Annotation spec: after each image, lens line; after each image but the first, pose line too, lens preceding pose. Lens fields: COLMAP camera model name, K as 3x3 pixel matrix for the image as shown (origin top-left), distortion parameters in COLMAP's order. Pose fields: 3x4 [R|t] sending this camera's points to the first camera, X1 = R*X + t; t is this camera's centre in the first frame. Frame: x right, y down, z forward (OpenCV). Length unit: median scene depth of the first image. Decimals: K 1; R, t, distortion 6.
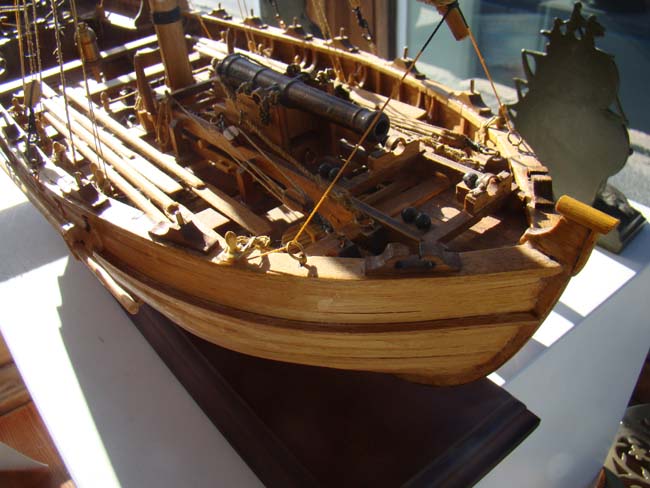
lens RADIAL K [[604.3, 0, 325.0], [0, 604.3, 244.0], [0, 0, 1]] dist [-0.179197, 0.100322]
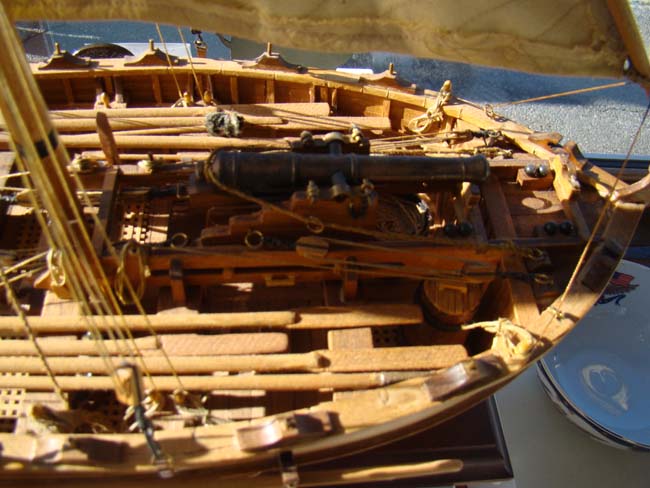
lens RADIAL K [[604.3, 0, 325.0], [0, 604.3, 244.0], [0, 0, 1]] dist [-0.179197, 0.100322]
pose [[0.566805, -0.569398, 0.595414, -0.600952], [0.384561, 0.822012, 0.420012, -0.496525], [-0.728591, -0.009092, 0.684889, 0.385489]]
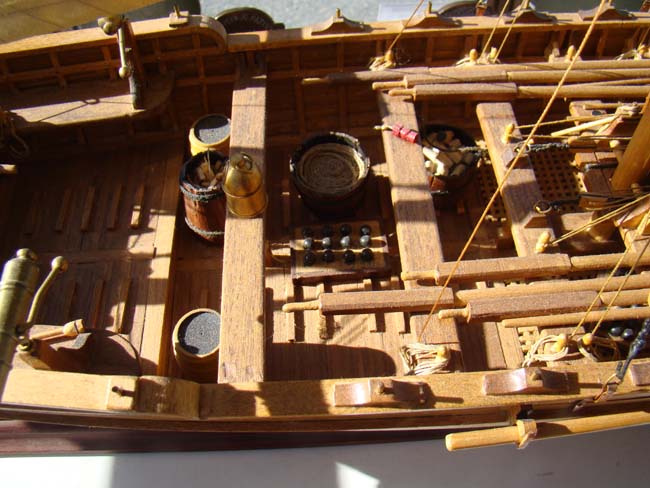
lens RADIAL K [[604.3, 0, 325.0], [0, 604.3, 244.0], [0, 0, 1]] dist [-0.179197, 0.100322]
pose [[0.581715, -0.622553, 0.523484, -1.113525], [0.454368, 0.782517, 0.425696, -0.810284], [-0.674653, -0.009780, 0.738070, 0.897394]]
